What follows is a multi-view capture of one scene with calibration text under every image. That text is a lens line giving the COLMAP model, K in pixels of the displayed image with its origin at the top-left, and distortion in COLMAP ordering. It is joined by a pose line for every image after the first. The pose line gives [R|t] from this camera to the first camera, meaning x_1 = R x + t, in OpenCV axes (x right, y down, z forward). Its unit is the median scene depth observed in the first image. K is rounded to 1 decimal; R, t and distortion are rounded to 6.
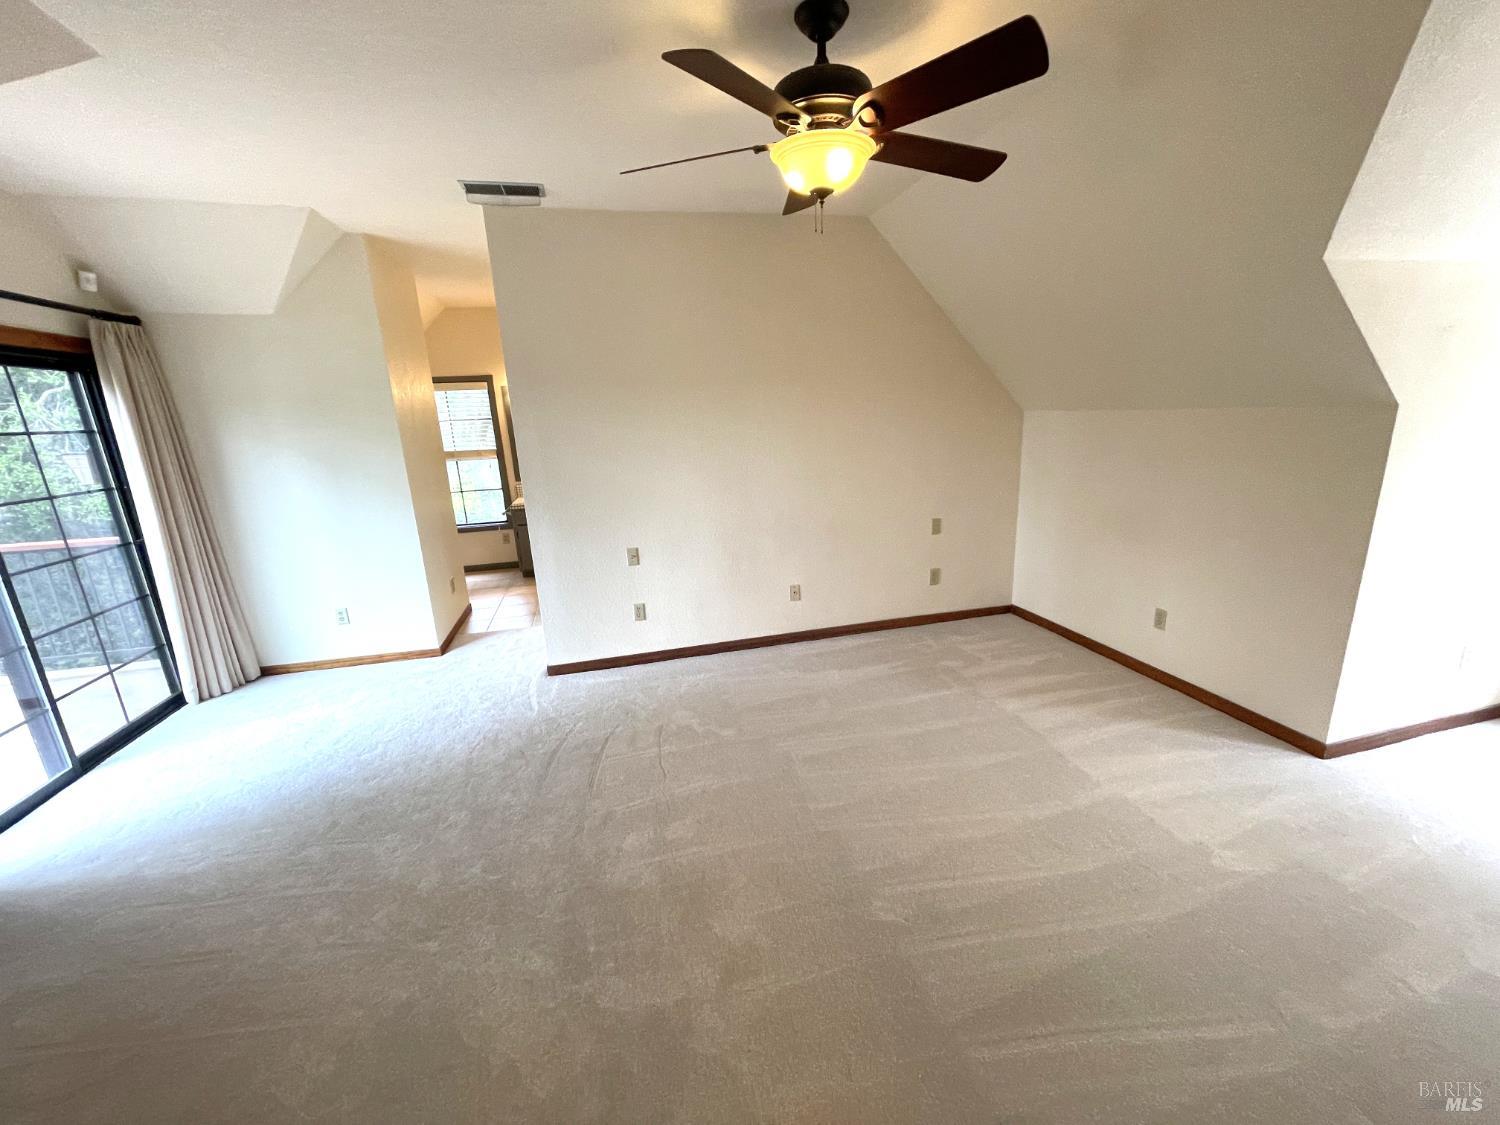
lens RADIAL K [[602.1, 0, 752.4], [0, 602.1, 564.4], [0, 0, 1]] dist [0.001651, 0.000354]
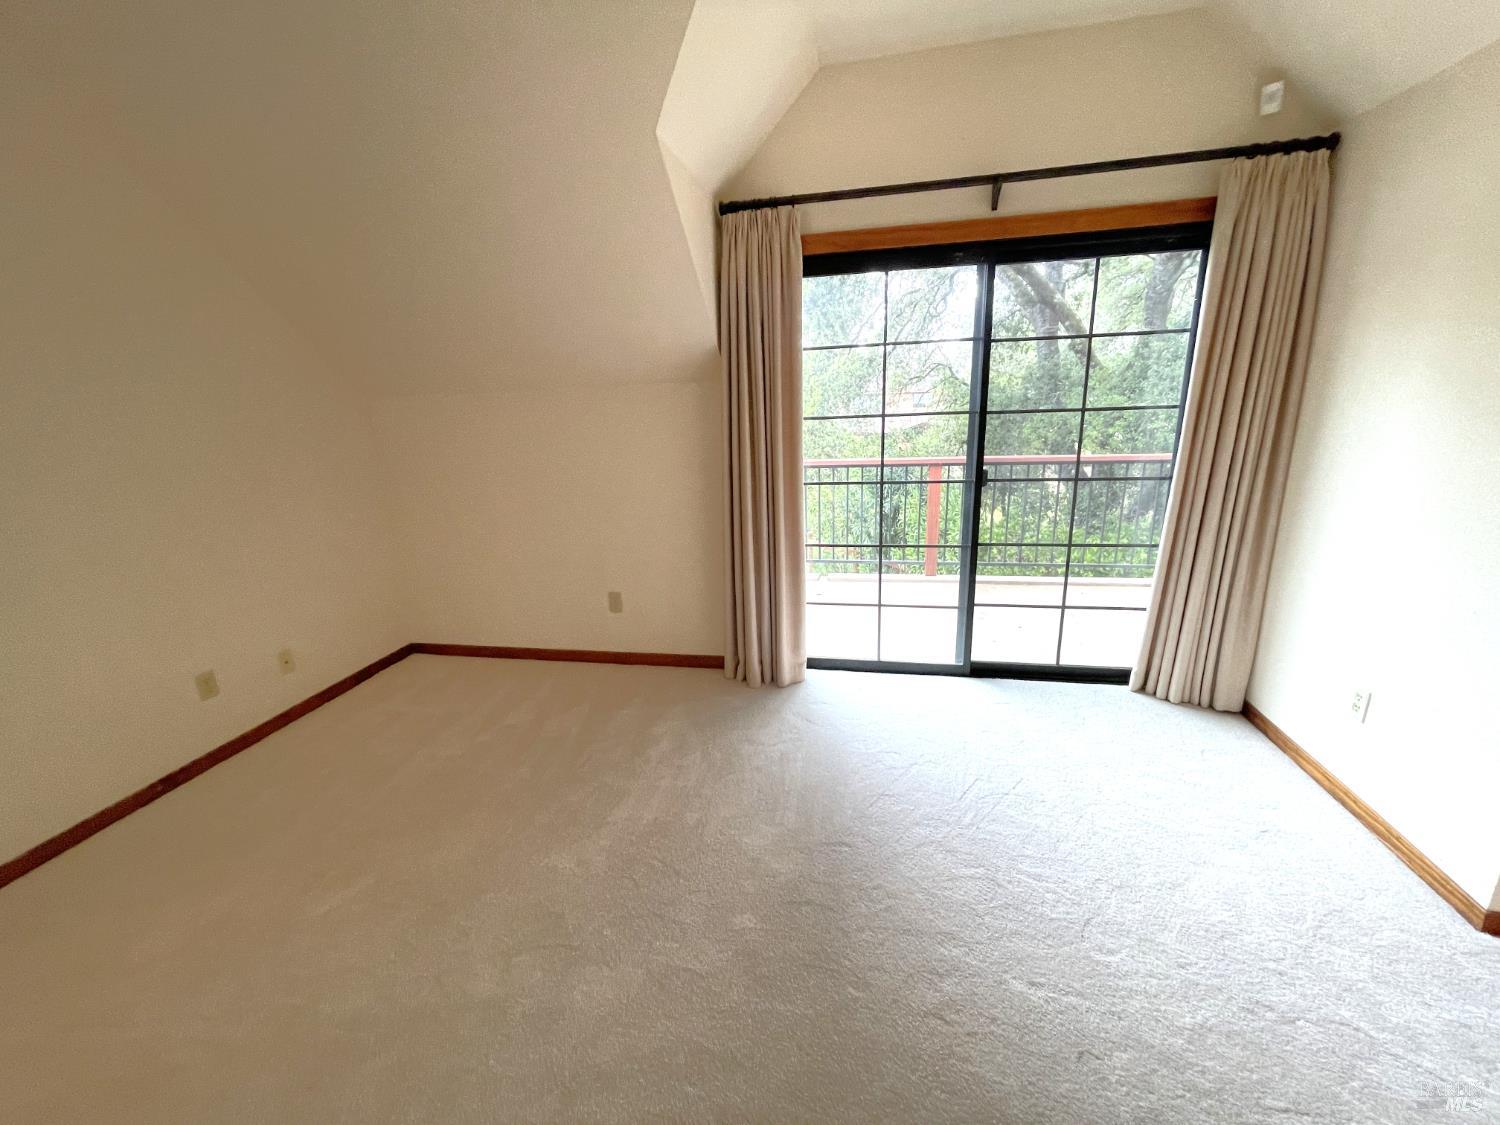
lens RADIAL K [[602.1, 0, 744.0], [0, 602.1, 565.4], [0, 0, 1]] dist [0.001651, 0.000354]
pose [[-0.410094, 0.314542, -0.856088, -0.094910], [-0.160809, 0.899006, 0.407343, -0.167159], [0.897755, 0.304715, -0.318096, 0.801659]]
